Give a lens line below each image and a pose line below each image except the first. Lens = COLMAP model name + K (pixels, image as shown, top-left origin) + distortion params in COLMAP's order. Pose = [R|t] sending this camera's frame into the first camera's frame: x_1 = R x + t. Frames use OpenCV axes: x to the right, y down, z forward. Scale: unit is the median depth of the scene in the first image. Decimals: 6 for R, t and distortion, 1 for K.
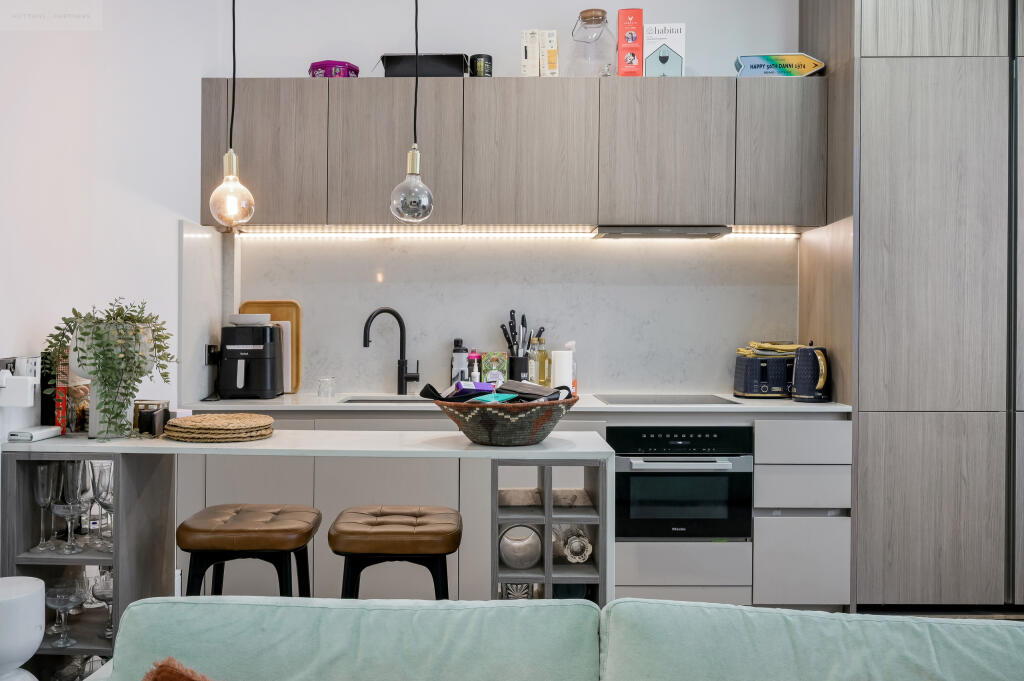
lens RADIAL K [[894.7, 0, 514.2], [0, 894.7, 344.7], [0, 0, 1]] dist [-0.014722, -0.002574]
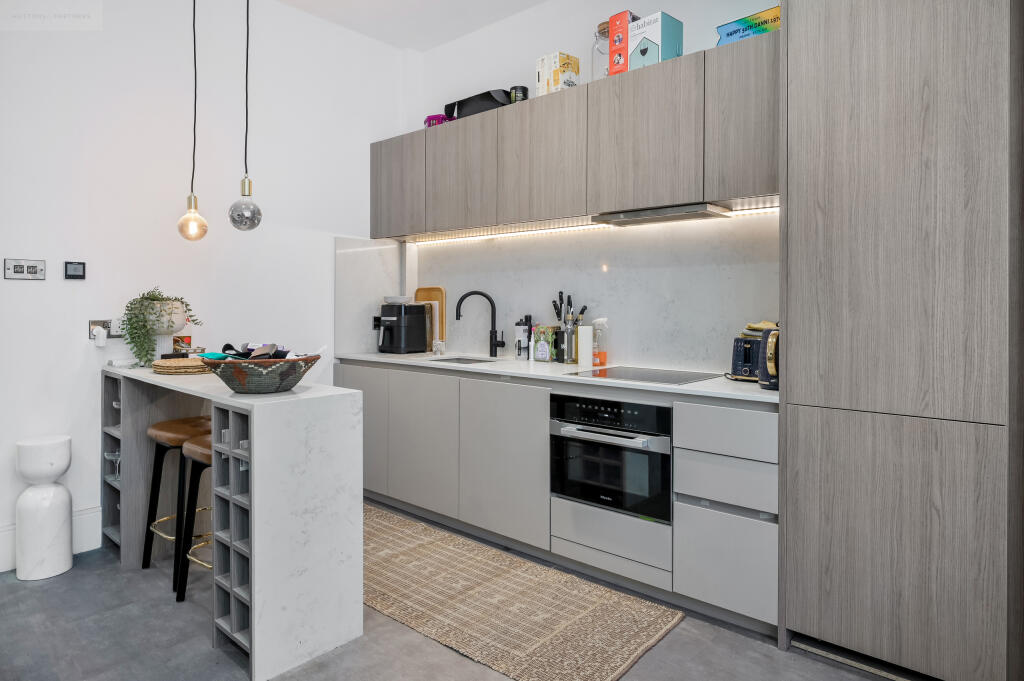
lens RADIAL K [[626.2, 0, 480.5], [0, 626.2, 314.1], [0, 0, 1]] dist [-0.014279, 0.002698]
pose [[0.743995, 0.010910, -0.668096, 0.525601], [-0.017976, 0.999832, -0.003691, -0.003480], [0.667943, 0.014756, 0.744066, 0.330783]]
